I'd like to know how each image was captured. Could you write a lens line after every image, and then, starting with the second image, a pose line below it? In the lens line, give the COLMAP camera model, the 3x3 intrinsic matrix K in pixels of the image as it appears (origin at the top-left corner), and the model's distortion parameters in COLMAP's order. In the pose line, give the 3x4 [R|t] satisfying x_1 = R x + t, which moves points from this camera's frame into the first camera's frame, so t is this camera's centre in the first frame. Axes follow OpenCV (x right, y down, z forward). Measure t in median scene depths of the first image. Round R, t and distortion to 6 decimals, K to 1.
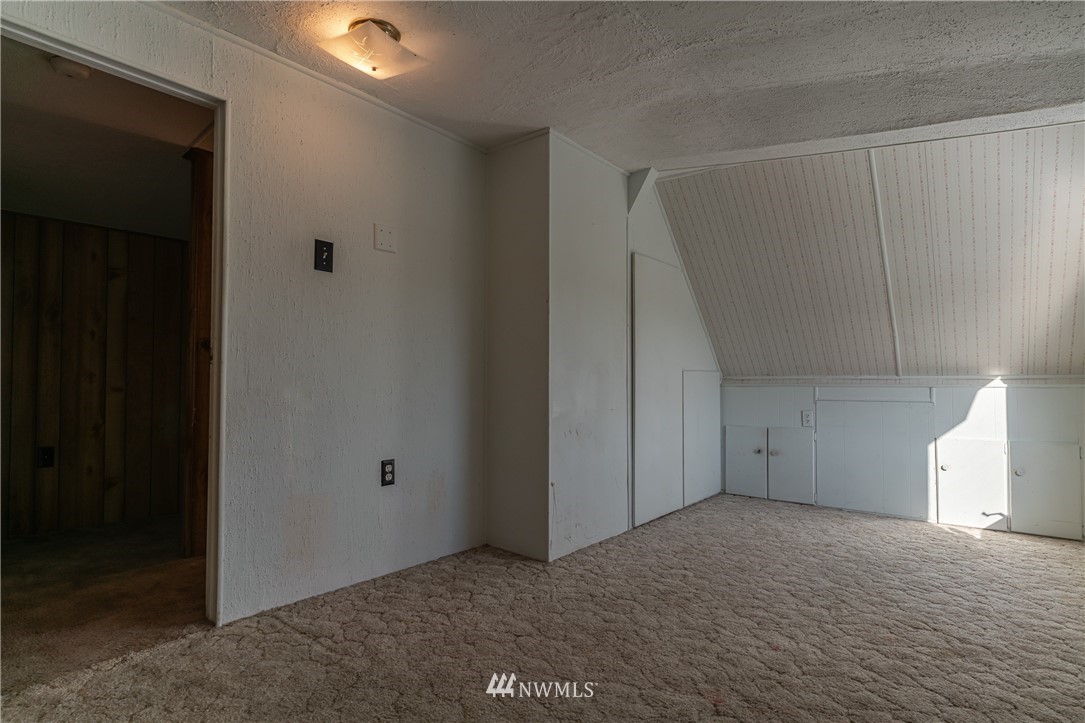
lens RADIAL K [[555.2, 0, 540.0], [0, 555.2, 364.0], [0, 0, 1]] dist [-0.007426, 0.002409]
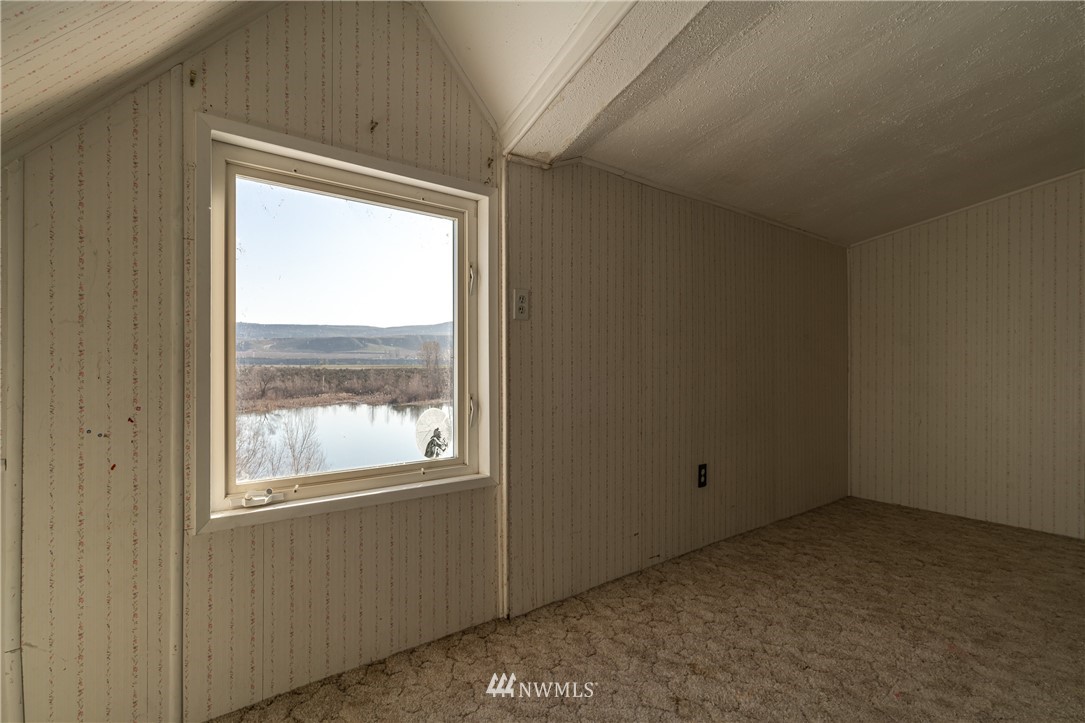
lens RADIAL K [[555.2, 0, 540.7], [0, 555.2, 362.4], [0, 0, 1]] dist [-0.007426, 0.002409]
pose [[-0.986140, -0.011904, 0.165489, 0.515741], [-0.017124, 0.999399, -0.030155, 0.013398], [-0.165031, -0.032571, -0.985750, 1.209469]]
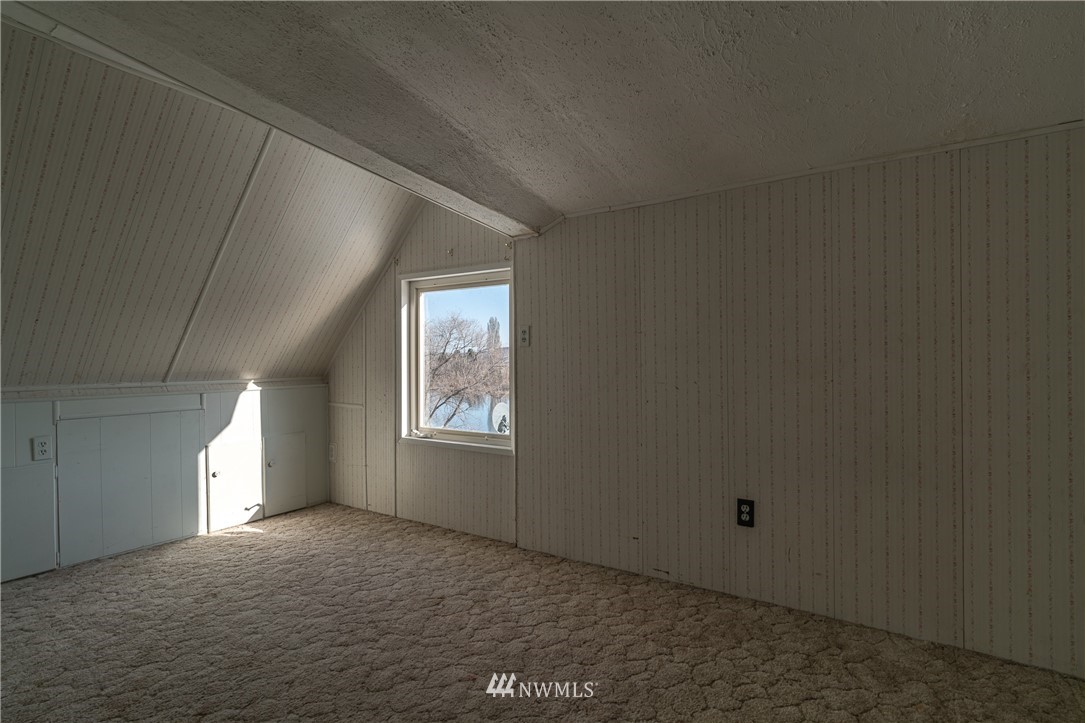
lens RADIAL K [[555.2, 0, 537.2], [0, 555.2, 363.9], [0, 0, 1]] dist [-0.007426, 0.002409]
pose [[-0.107222, -0.013831, 0.994139, -0.349900], [-0.027207, 0.999570, 0.010972, -0.040339], [-0.993863, -0.025871, -0.107552, 0.616091]]
